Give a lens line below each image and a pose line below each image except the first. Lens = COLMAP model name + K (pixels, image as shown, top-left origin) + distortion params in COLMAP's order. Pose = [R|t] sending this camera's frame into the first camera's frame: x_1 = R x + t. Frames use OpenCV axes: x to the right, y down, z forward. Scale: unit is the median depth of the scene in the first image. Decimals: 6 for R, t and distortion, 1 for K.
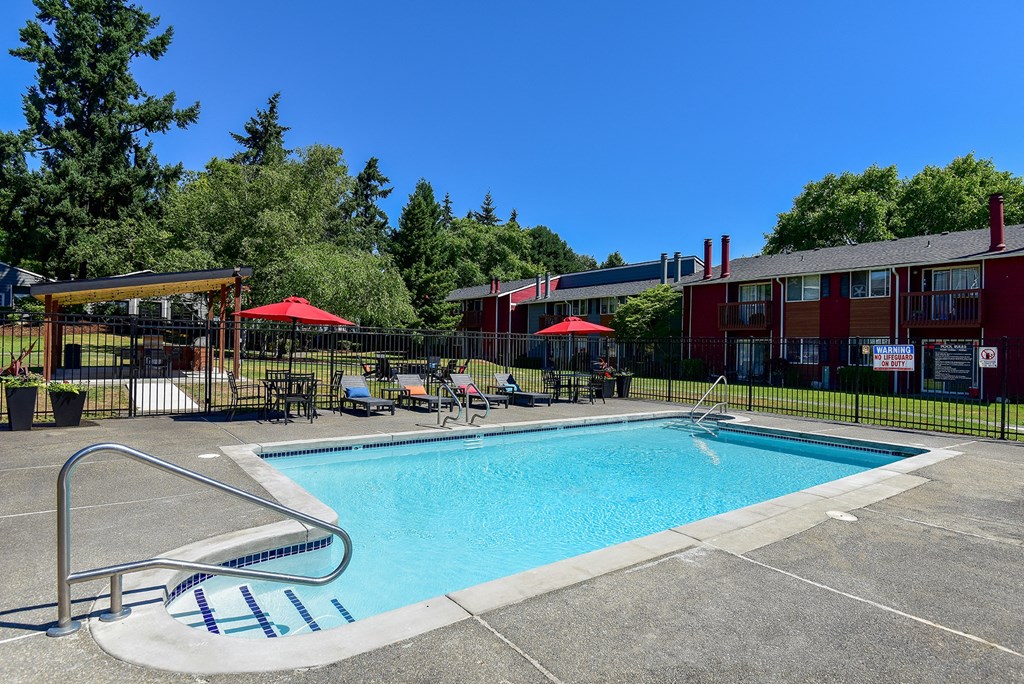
lens RADIAL K [[557.1, 0, 512.0], [0, 557.1, 342.0], [0, 0, 1]] dist [-0.000318, -0.001184]
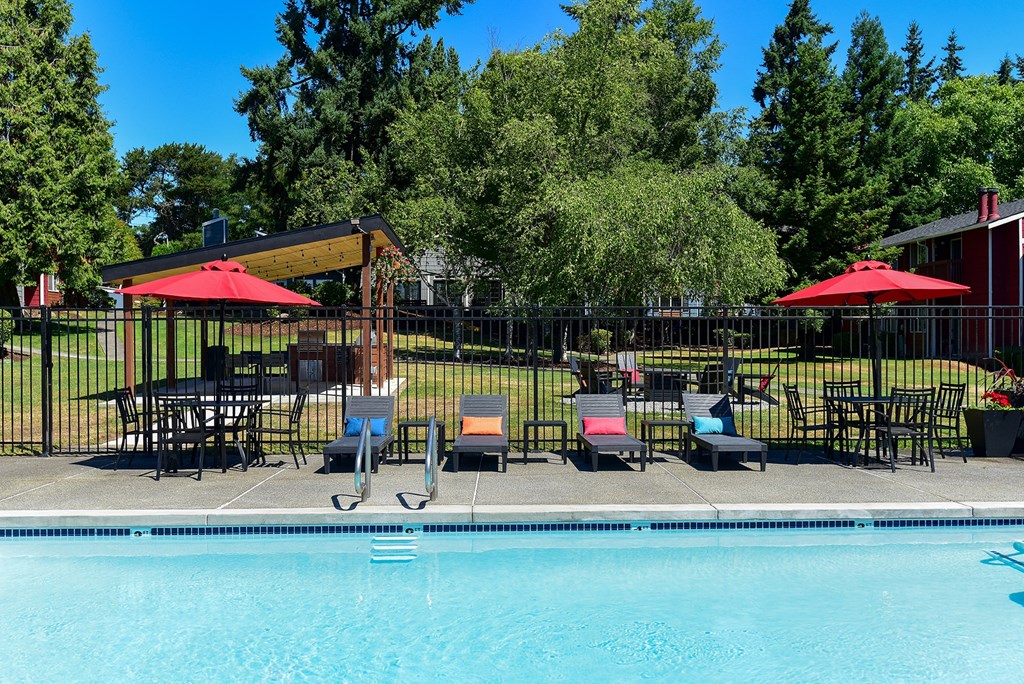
lens RADIAL K [[976.1, 0, 512.0], [0, 976.1, 342.0], [0, 0, 1]] dist [0.005257, -0.009644]
pose [[0.818714, -0.020562, -0.573834, 0.117587], [0.025608, 0.999672, 0.000715, 0.003550], [0.573631, -0.015280, 0.818971, 0.094501]]
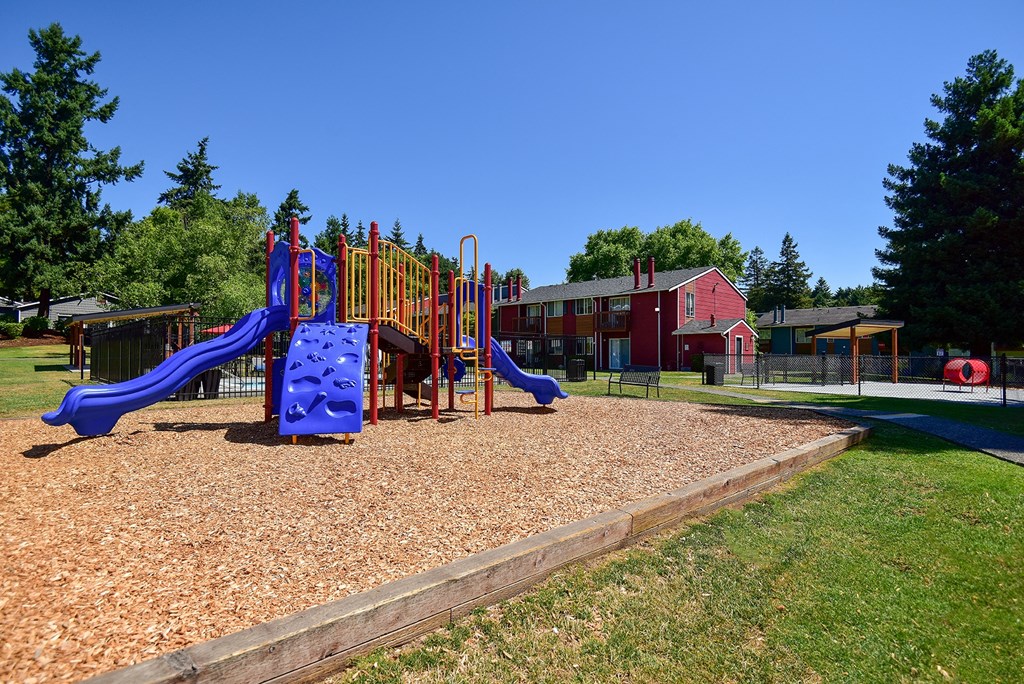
lens RADIAL K [[542.1, 0, 512.0], [0, 542.1, 342.0], [0, 0, 1]] dist [-0.001255, -0.000645]
pose [[0.992828, -0.015284, 0.118567, 0.121050], [0.016680, 0.999803, -0.010789, 0.009429], [-0.118379, 0.012689, 0.992887, -0.325689]]
